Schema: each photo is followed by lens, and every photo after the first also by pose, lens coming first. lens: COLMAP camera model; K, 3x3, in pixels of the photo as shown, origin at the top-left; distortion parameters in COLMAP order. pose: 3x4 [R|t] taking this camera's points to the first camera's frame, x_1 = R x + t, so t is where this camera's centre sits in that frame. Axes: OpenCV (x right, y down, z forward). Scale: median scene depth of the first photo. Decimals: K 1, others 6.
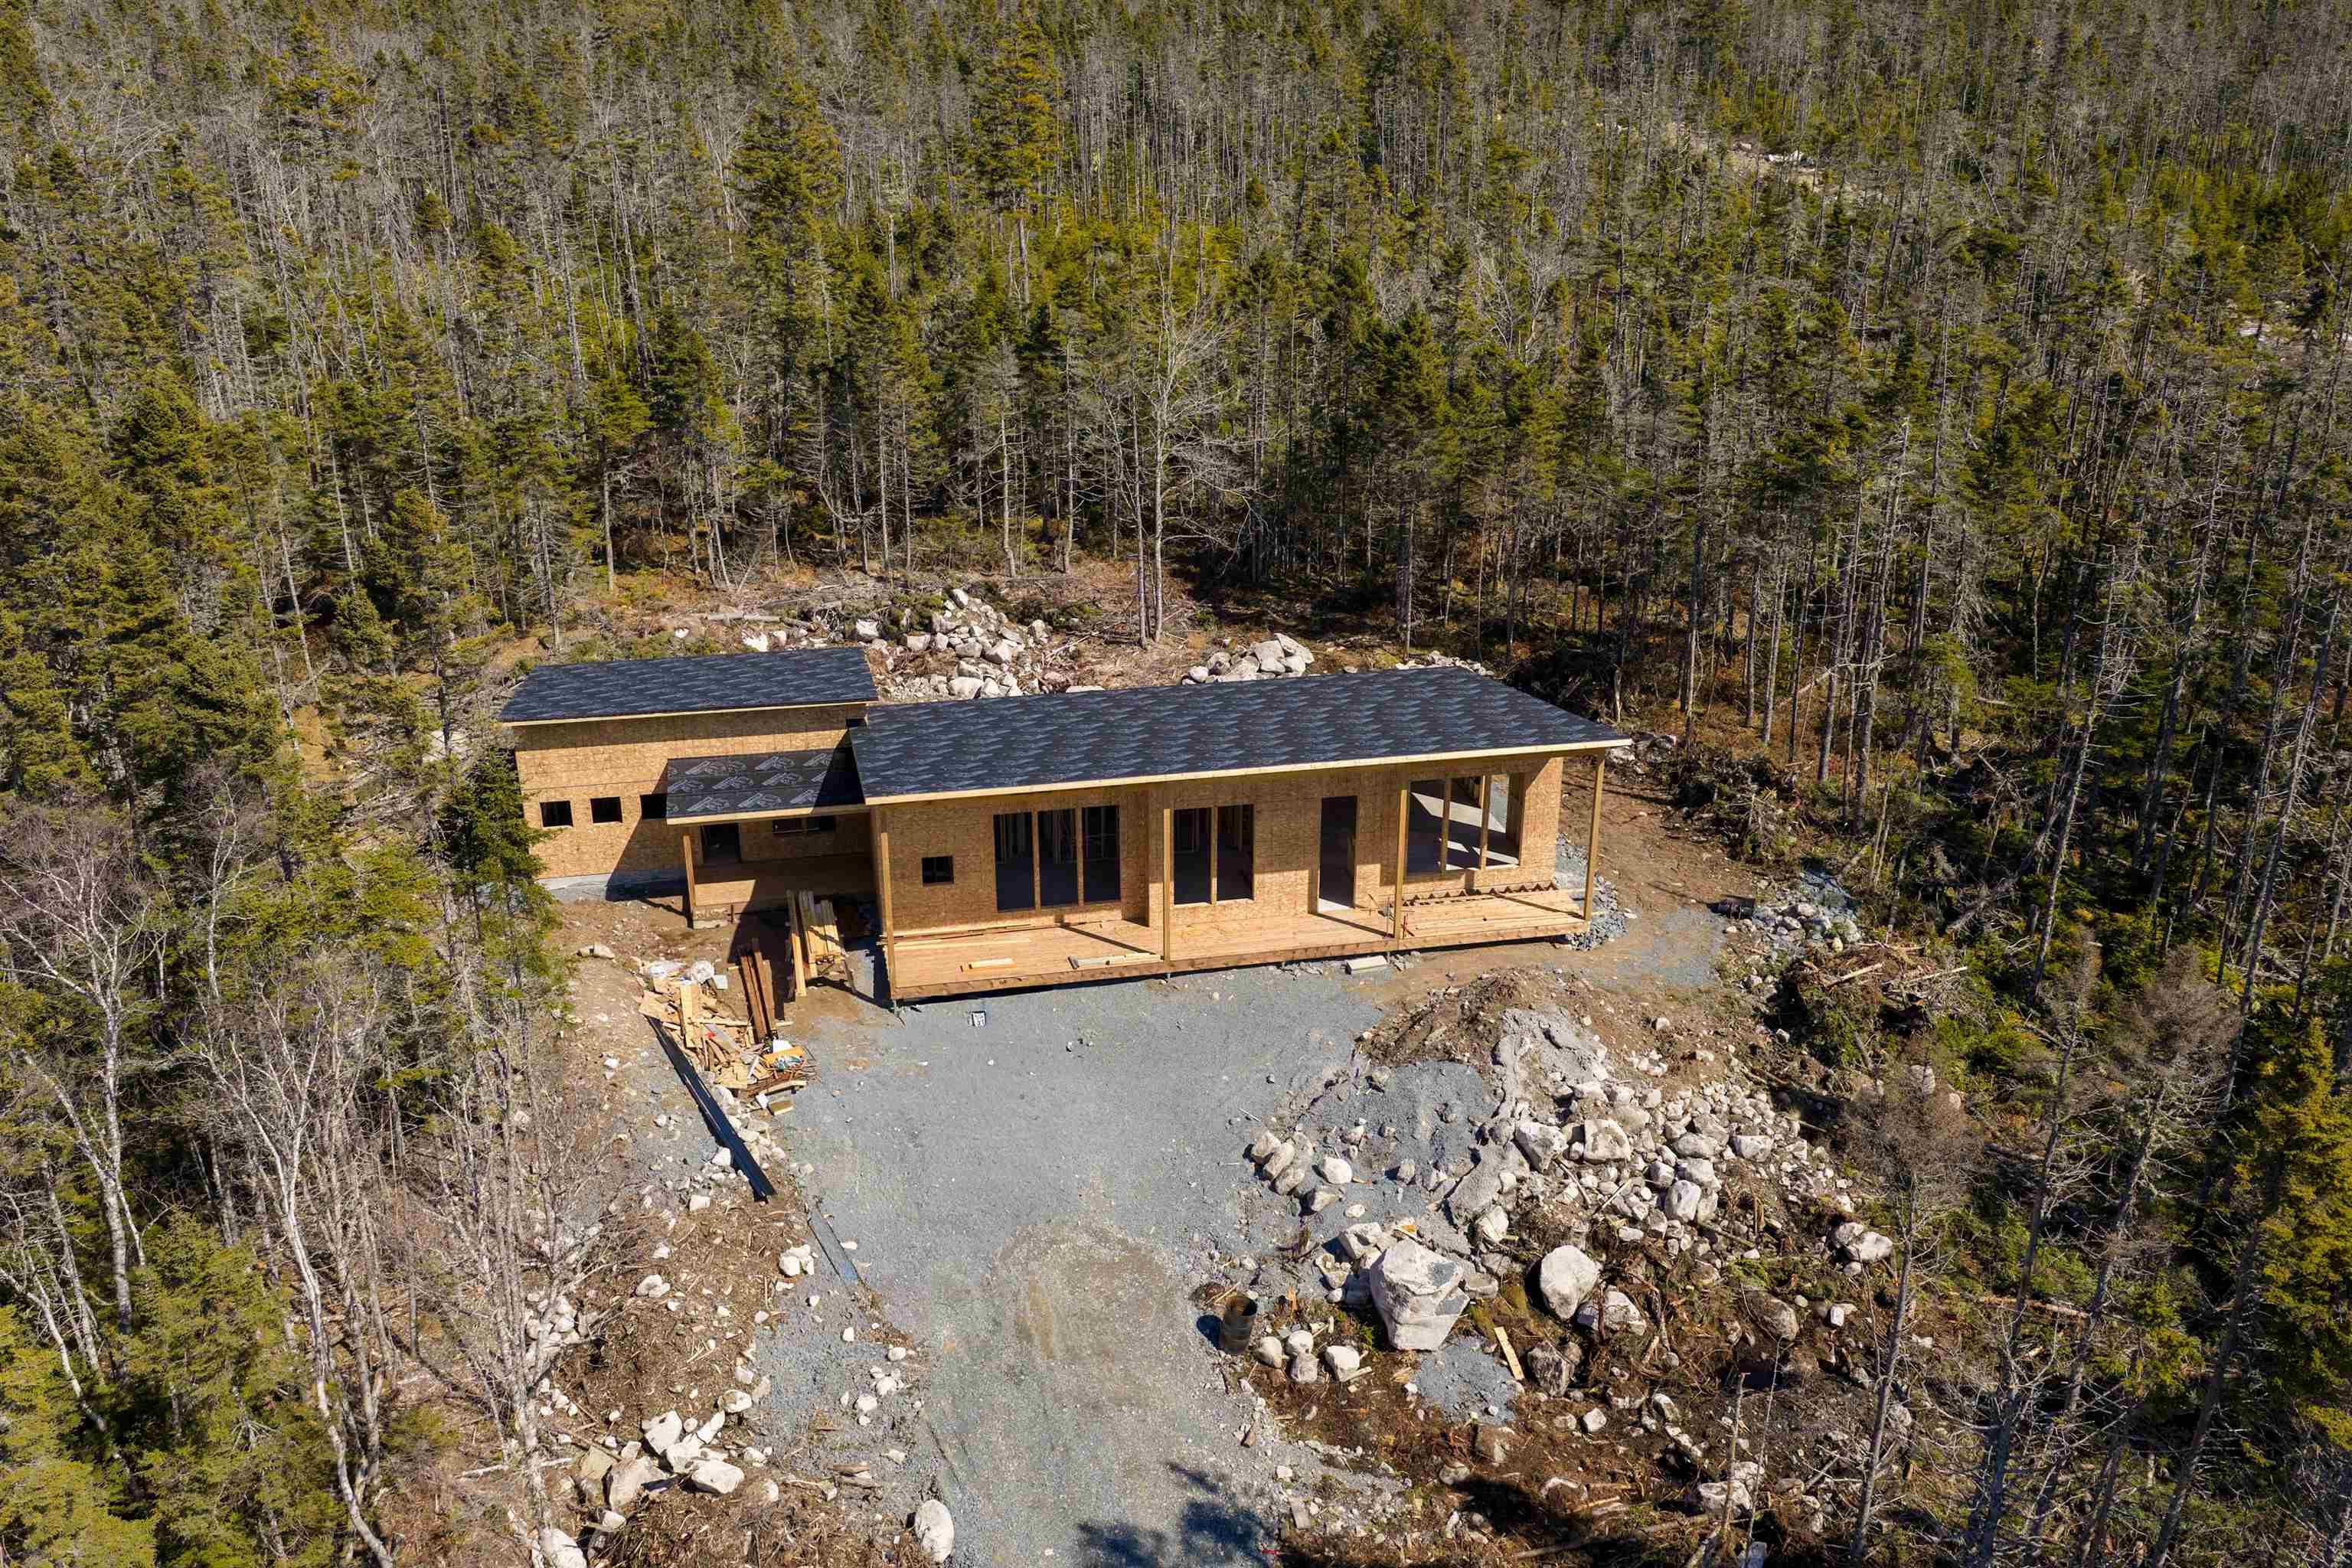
lens RADIAL K [[1894.9, 0, 1176.0], [0, 1894.9, 784.0], [0, 0, 1]] dist [0.039150, -0.004998]
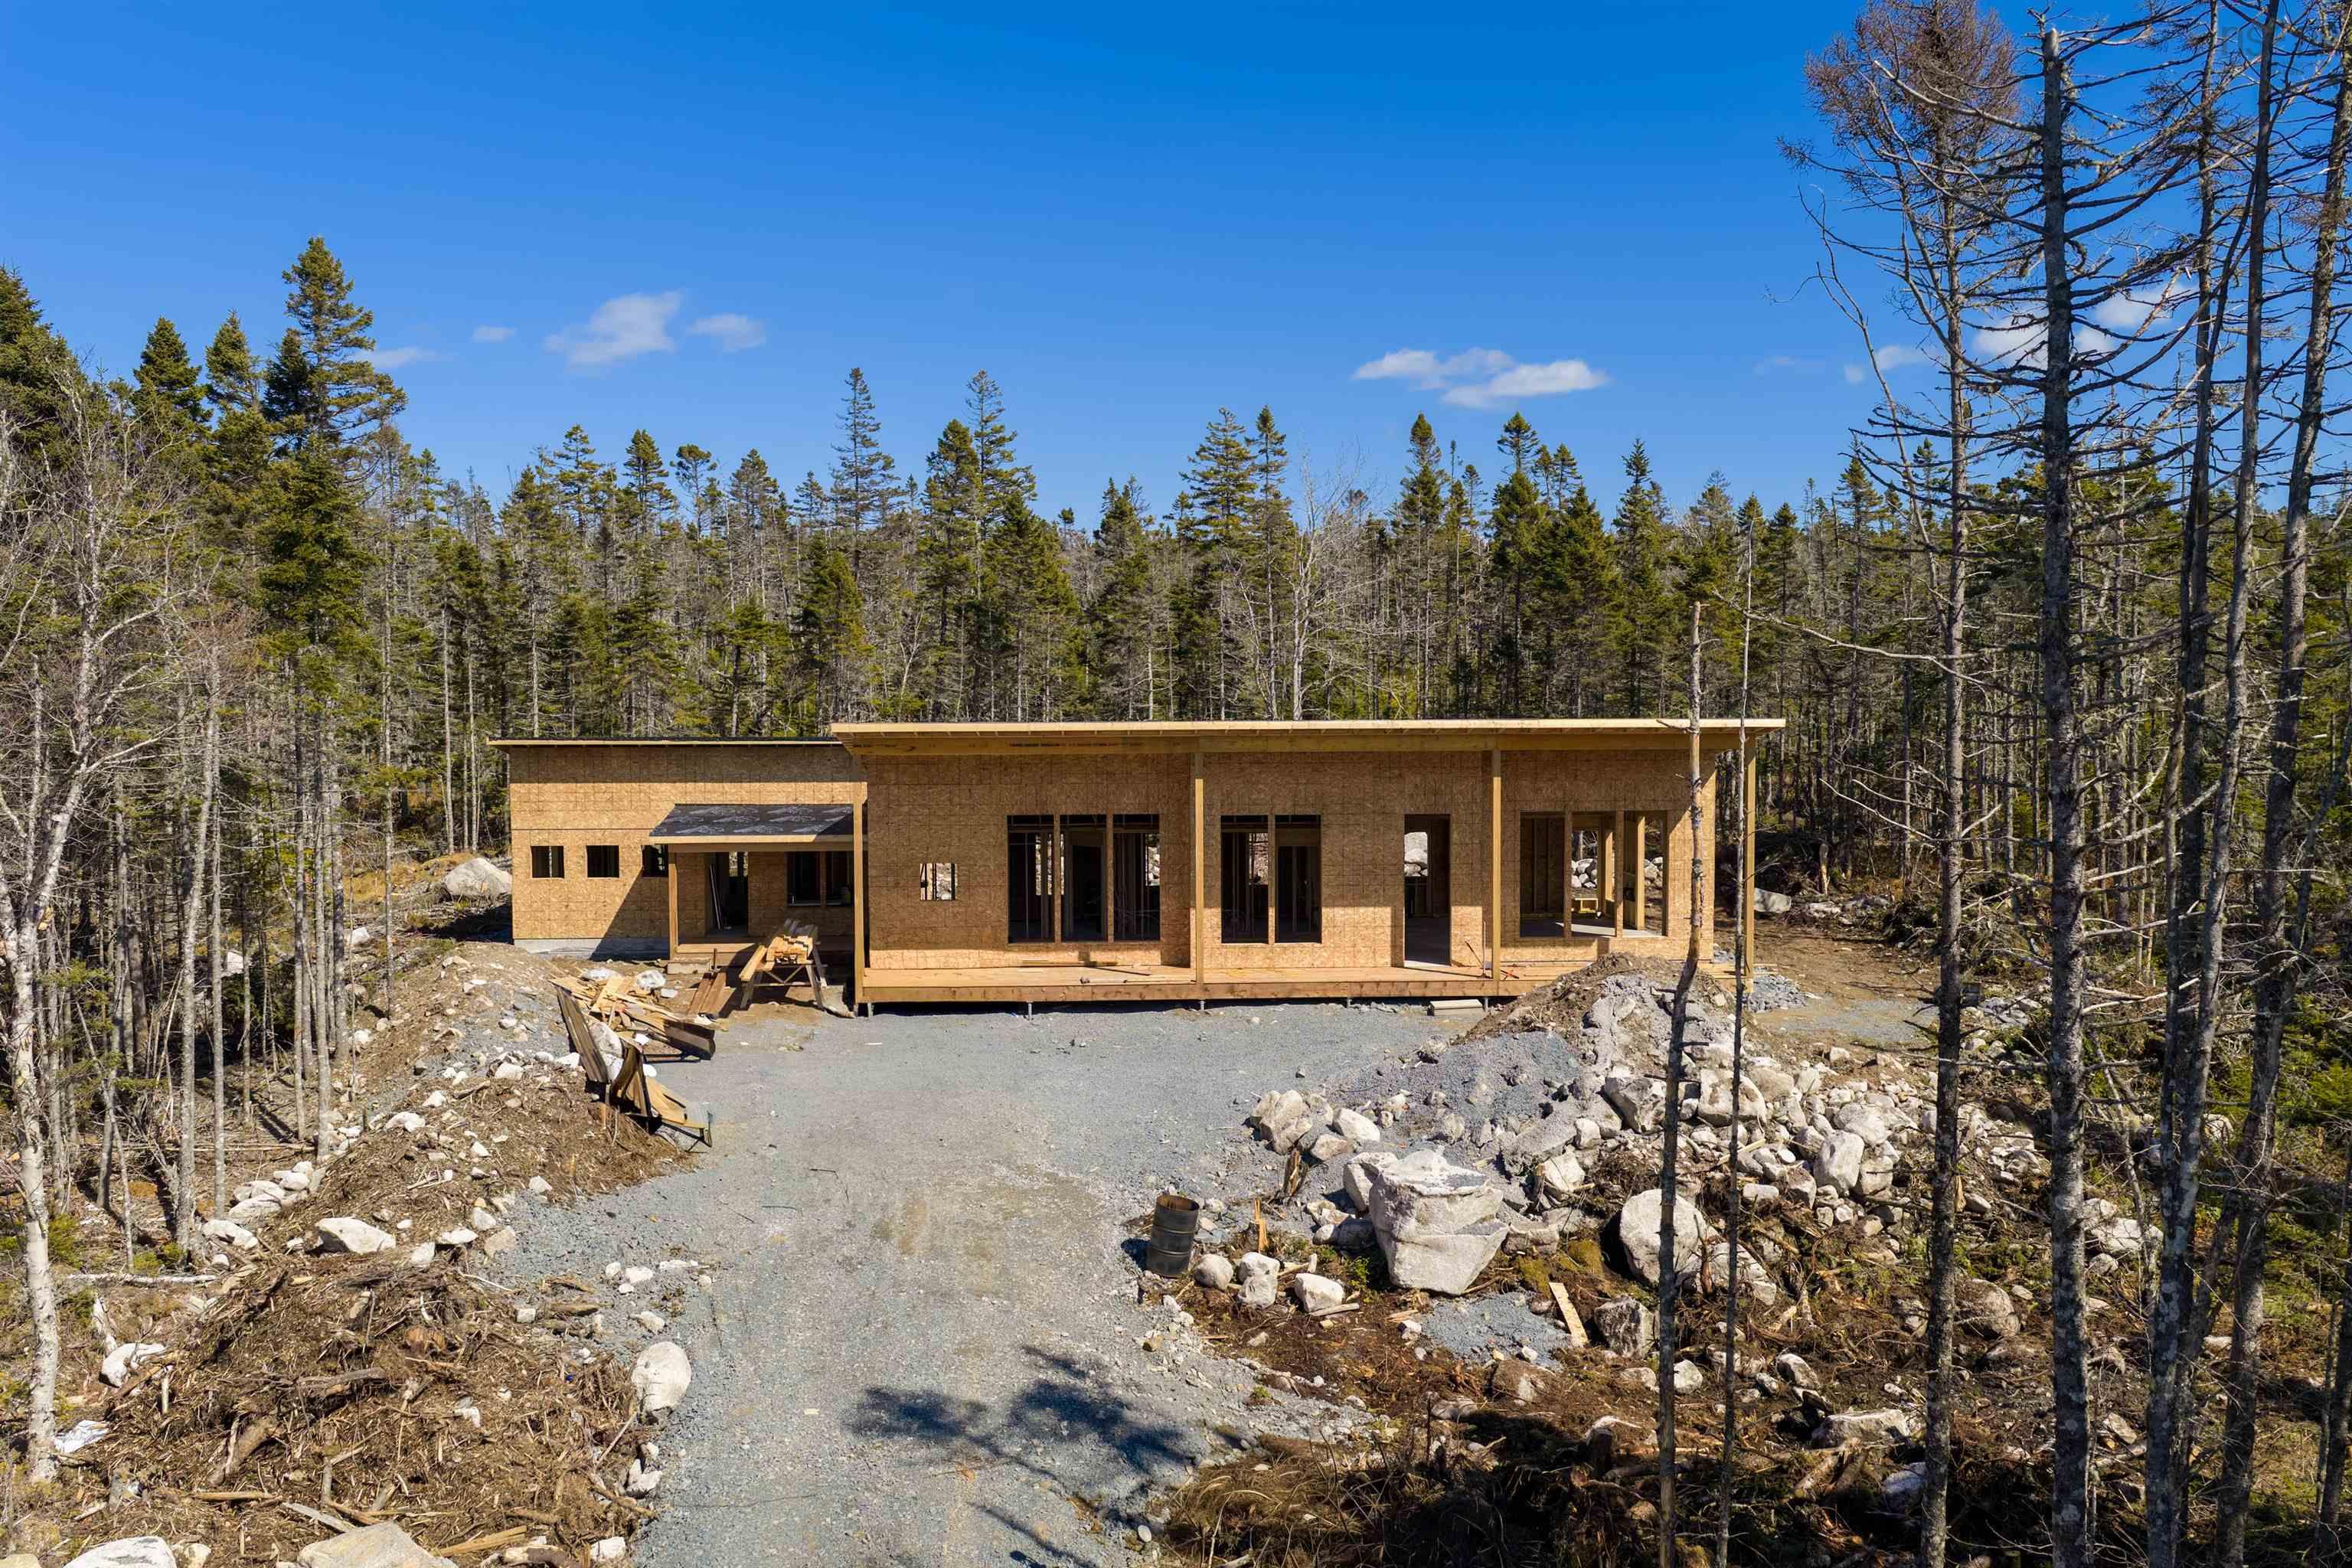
lens RADIAL K [[1918.3, 0, 1176.0], [0, 1918.3, 784.0], [0, 0, 1]] dist [0.020317, 0.009040]
pose [[0.988019, 0.004015, -0.154279, 0.133403], [-0.052643, 0.948475, -0.312449, 0.323338], [0.145075, 0.316827, 0.937323, 0.252547]]
